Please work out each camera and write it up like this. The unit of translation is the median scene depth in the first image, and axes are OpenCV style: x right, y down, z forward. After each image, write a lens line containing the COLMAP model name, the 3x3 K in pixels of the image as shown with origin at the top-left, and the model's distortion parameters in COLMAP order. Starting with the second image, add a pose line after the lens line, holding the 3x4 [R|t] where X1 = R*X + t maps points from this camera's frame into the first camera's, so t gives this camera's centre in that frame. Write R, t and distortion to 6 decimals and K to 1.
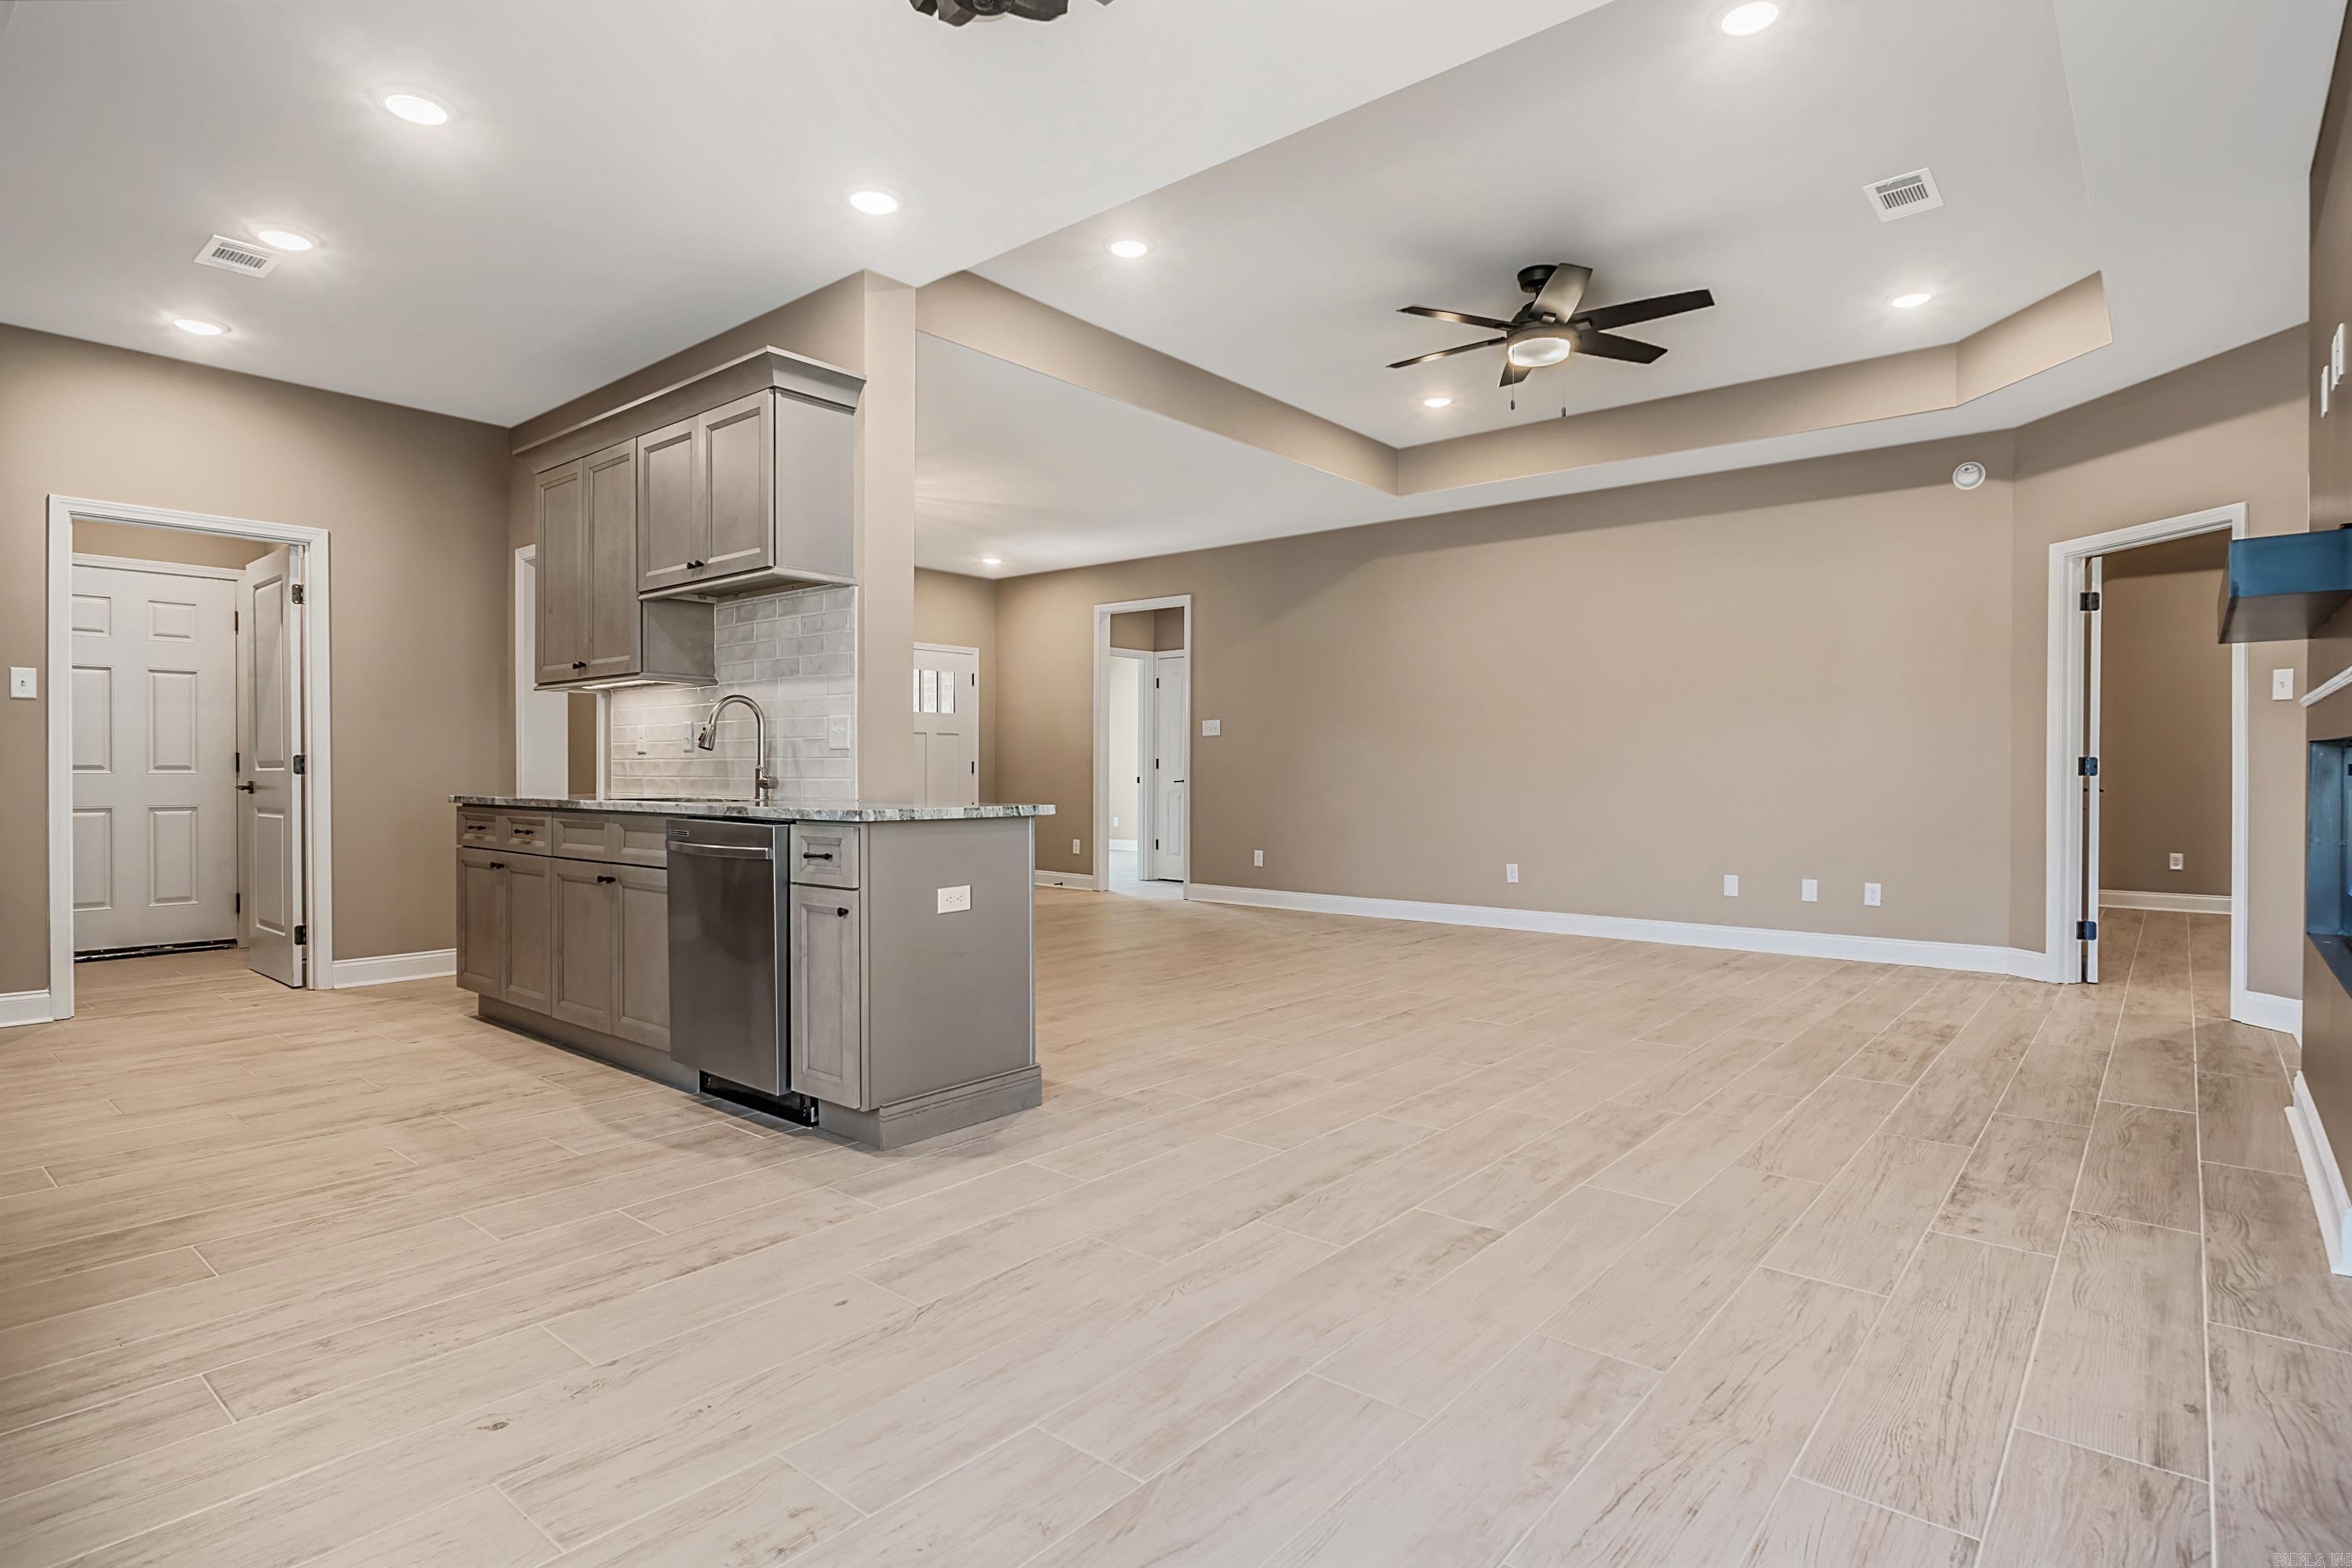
lens RADIAL K [[1209.7, 0, 1174.4], [0, 1209.7, 765.0], [0, 0, 1]] dist [-0.001085, -0.000113]
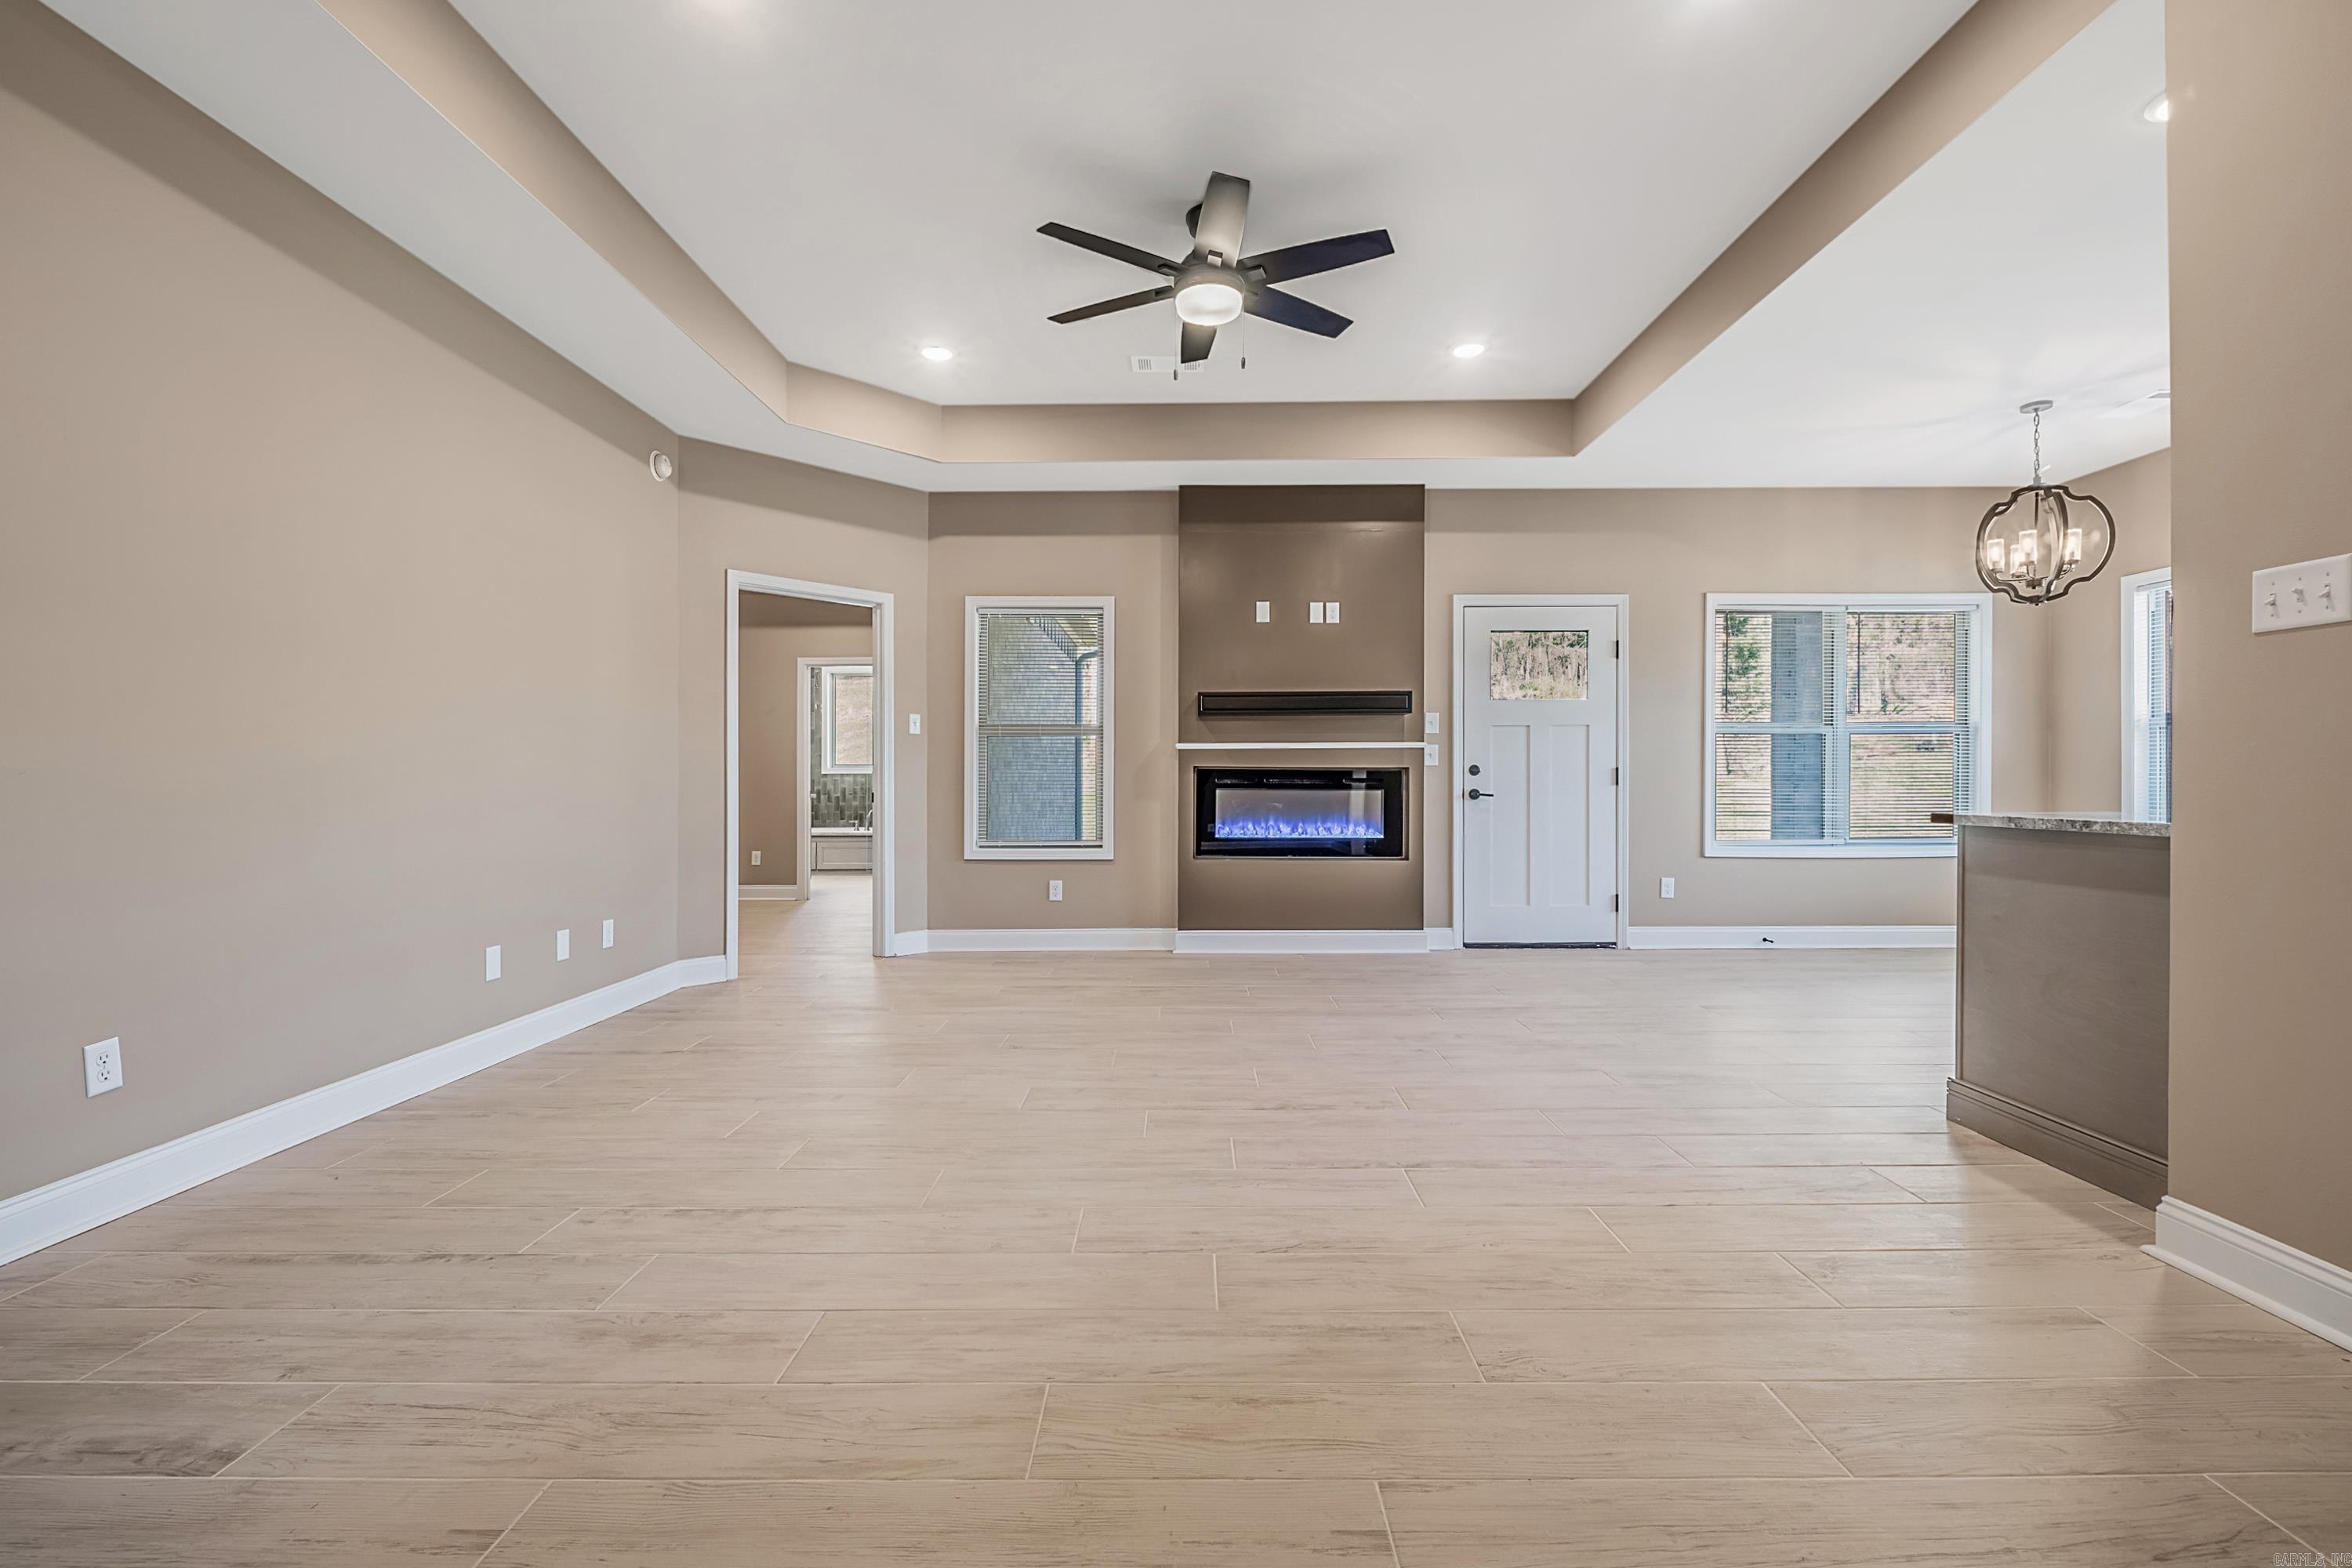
lens RADIAL K [[997.9, 0, 1180.7], [0, 997.9, 781.1], [0, 0, 1]] dist [-0.004085, -0.000889]
pose [[-0.636512, 0.005461, 0.771247, -0.176966], [0.005131, 0.999983, -0.002846, 0.007628], [-0.771250, 0.002146, -0.636529, 1.073219]]
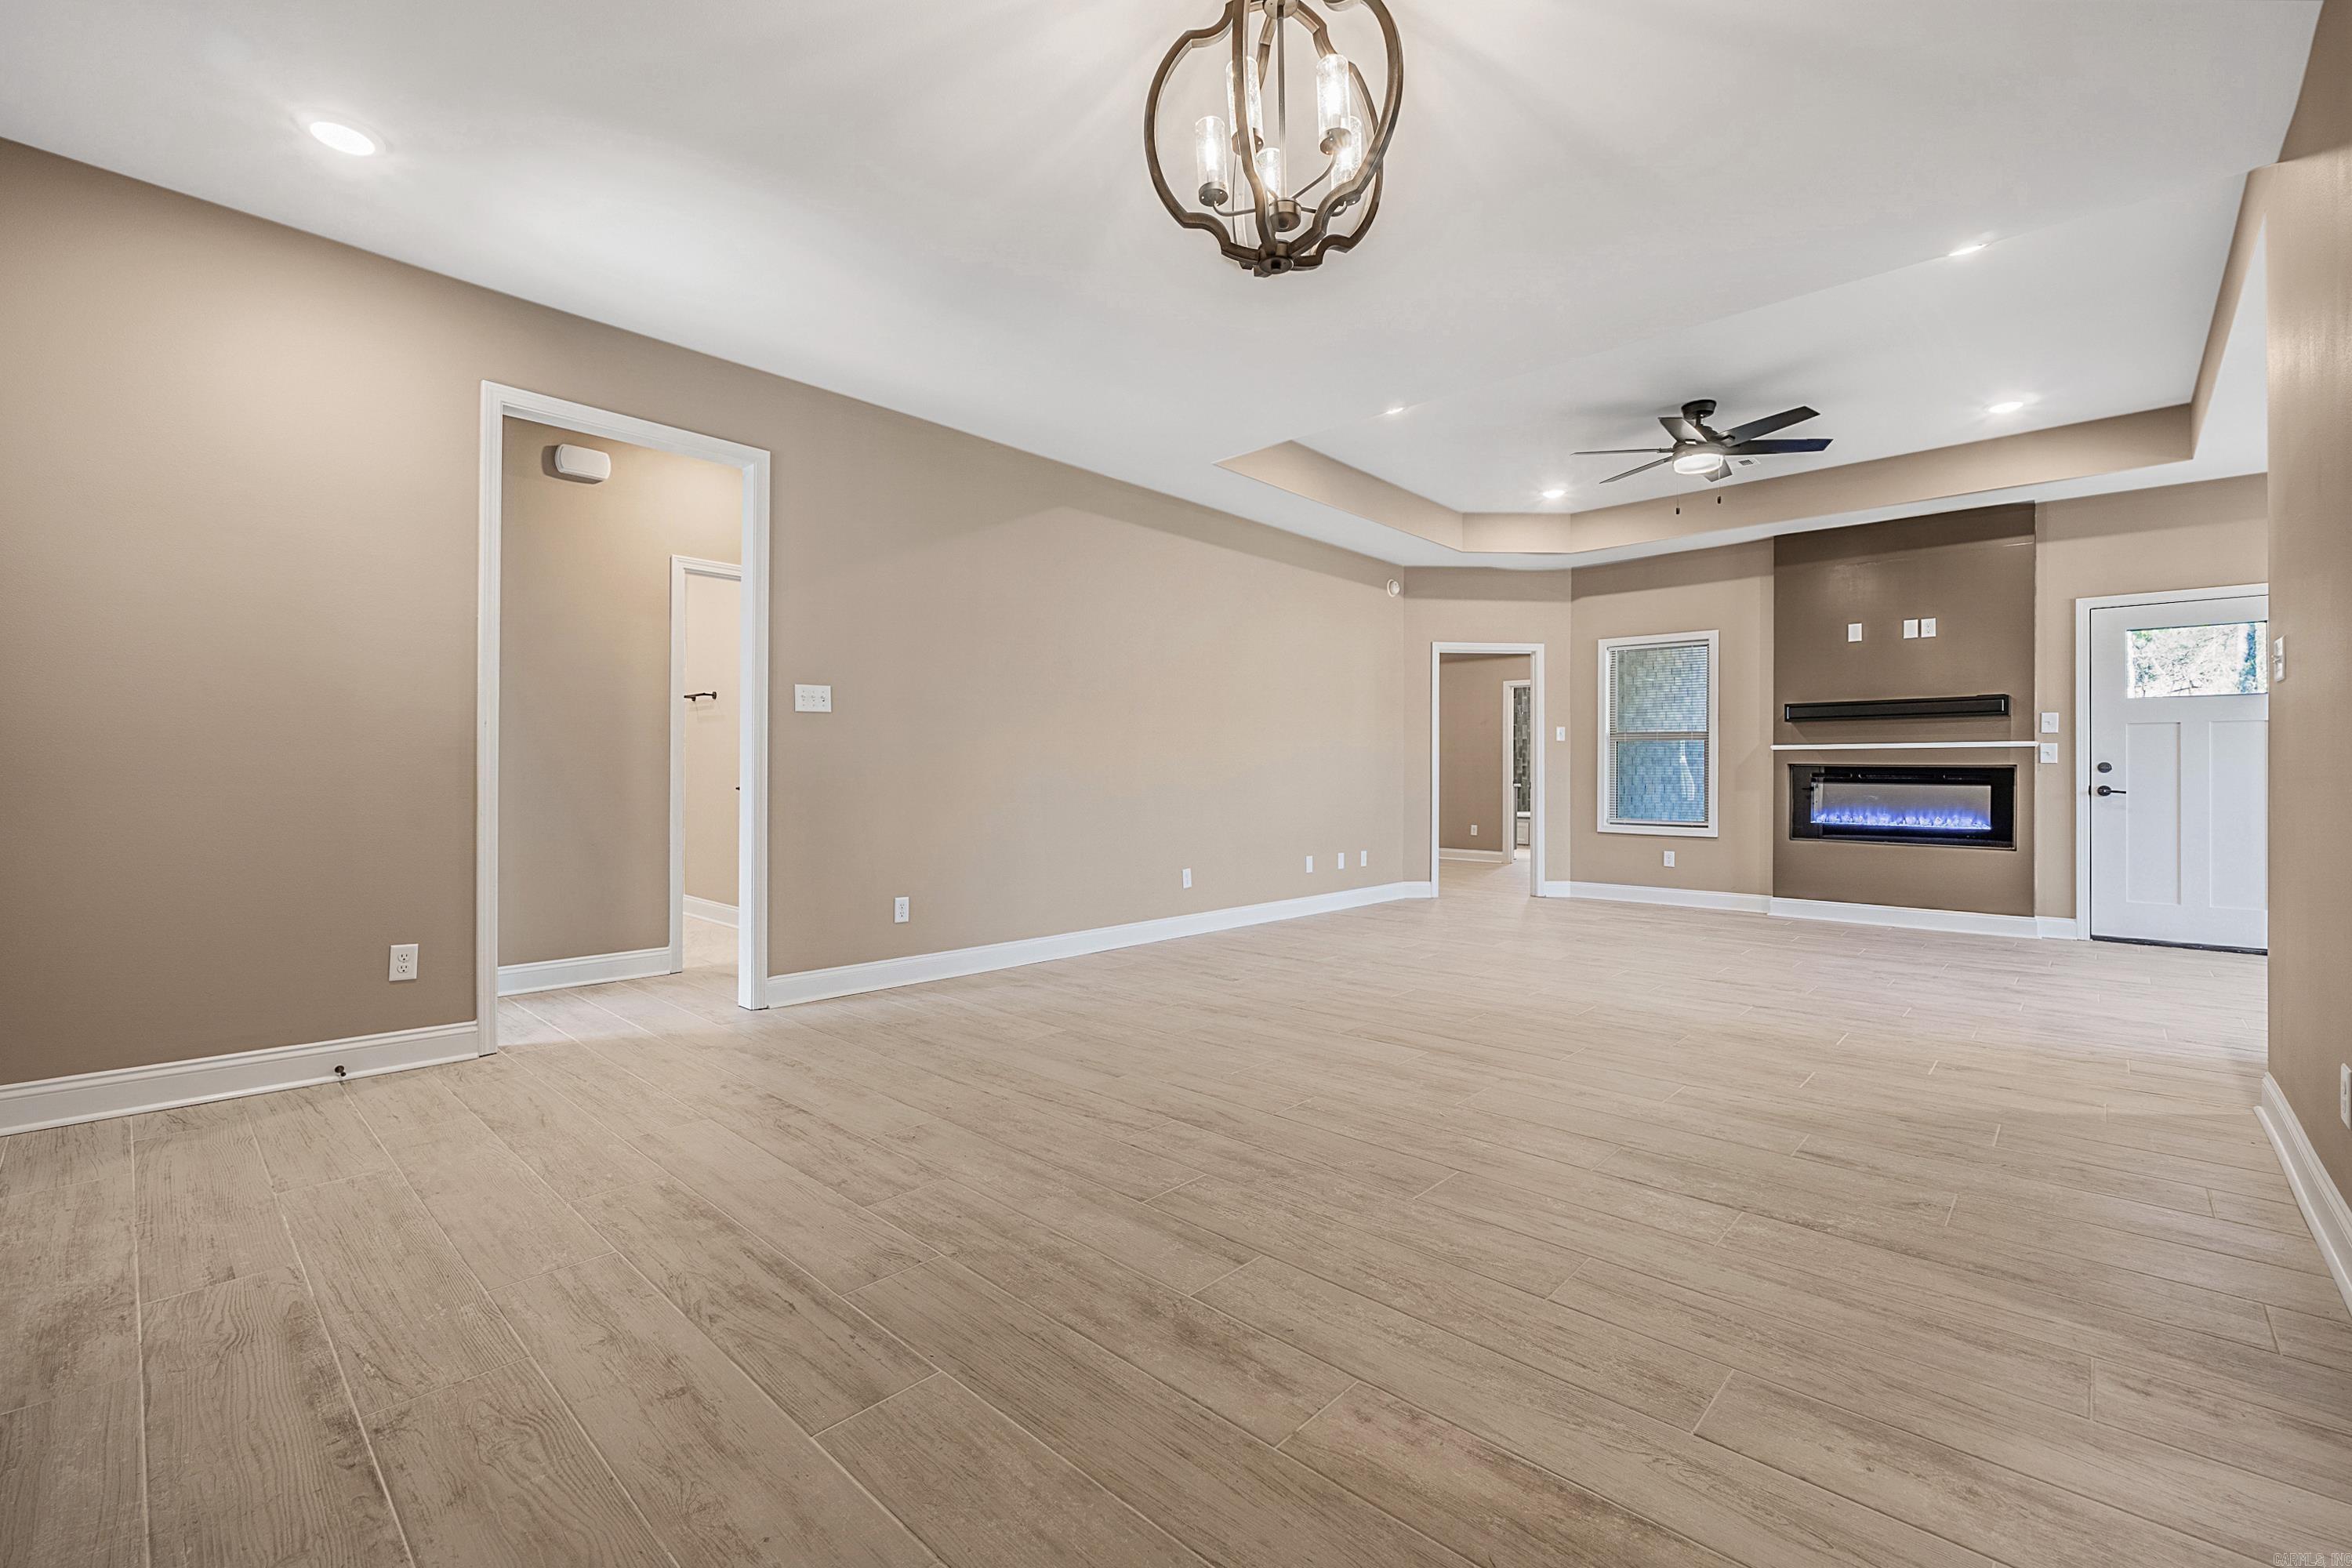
lens RADIAL K [[991.9, 0, 1180.5], [0, 991.9, 768.6], [0, 0, 1]] dist [-0.002197, -0.000290]
pose [[0.051975, 0.008347, 0.998613, -0.595150], [-0.003979, 0.999959, -0.008151, 0.008492], [-0.998640, -0.003550, 0.052006, 1.100535]]
